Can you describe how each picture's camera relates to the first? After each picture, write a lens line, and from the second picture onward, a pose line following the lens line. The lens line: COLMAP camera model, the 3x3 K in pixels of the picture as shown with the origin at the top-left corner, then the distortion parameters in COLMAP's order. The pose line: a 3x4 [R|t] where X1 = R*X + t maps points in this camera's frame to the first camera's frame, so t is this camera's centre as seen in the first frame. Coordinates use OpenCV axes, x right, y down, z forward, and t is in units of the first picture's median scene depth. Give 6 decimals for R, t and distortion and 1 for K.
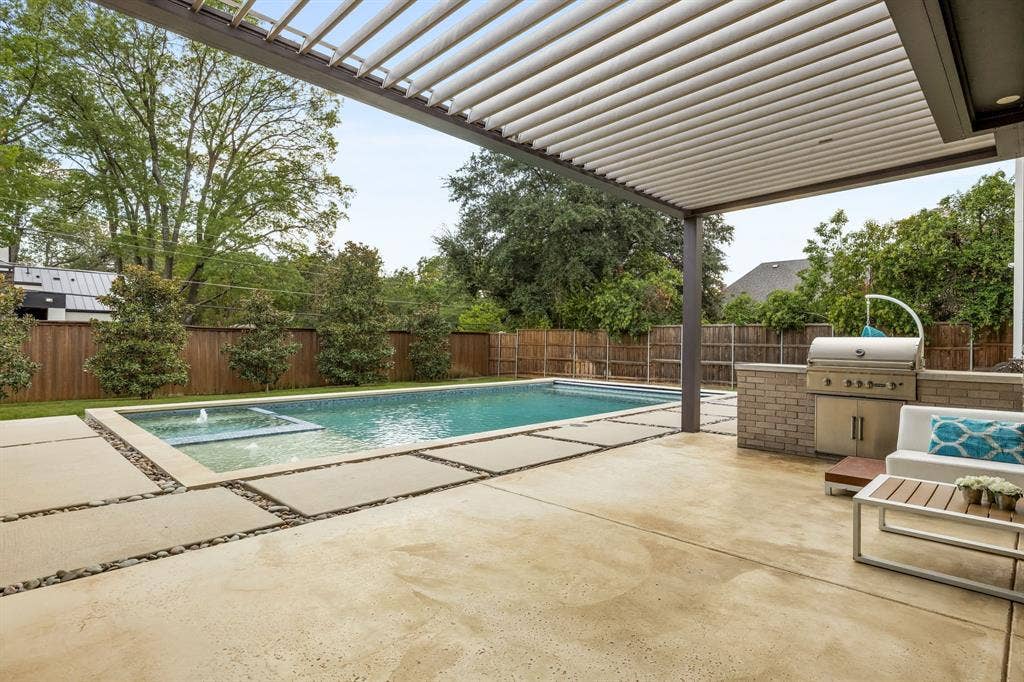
lens RADIAL K [[518.4, 0, 517.1], [0, 518.4, 341.9], [0, 0, 1]] dist [-0.001630, 0.000546]
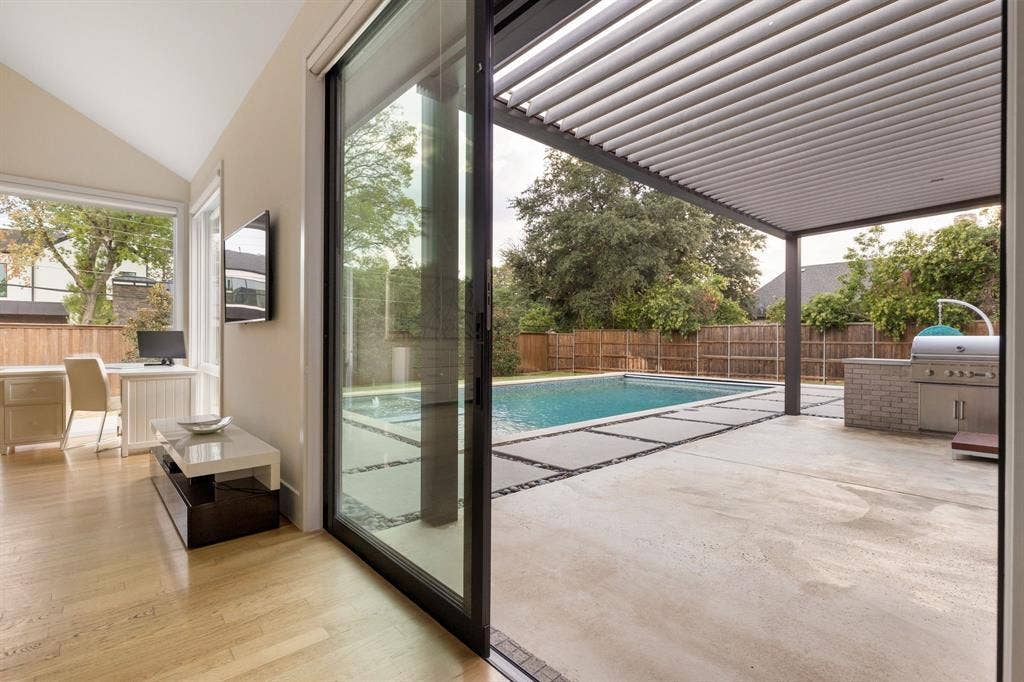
lens RADIAL K [[471.4, 0, 506.7], [0, 471.4, 340.6], [0, 0, 1]] dist [-0.003885, 0.000749]
pose [[0.998130, -0.008407, -0.060541, -0.108433], [0.008419, 0.999965, -0.000063, -0.002329], [0.060539, -0.000447, 0.998166, -0.057773]]
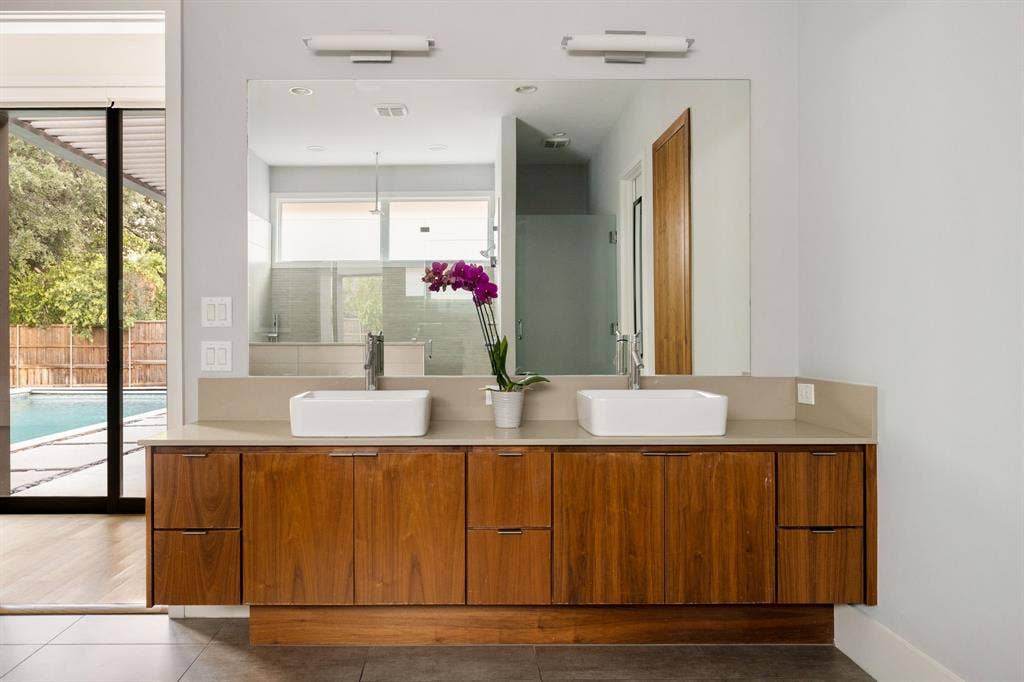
lens RADIAL K [[742.1, 0, 510.7], [0, 742.1, 341.2], [0, 0, 1]] dist [-0.009380, -0.002592]
pose [[0.667625, -0.015715, 0.744332, -0.240856], [0.011113, 0.999876, 0.011142, -0.004893], [-0.744415, 0.000833, 0.667717, -0.271127]]
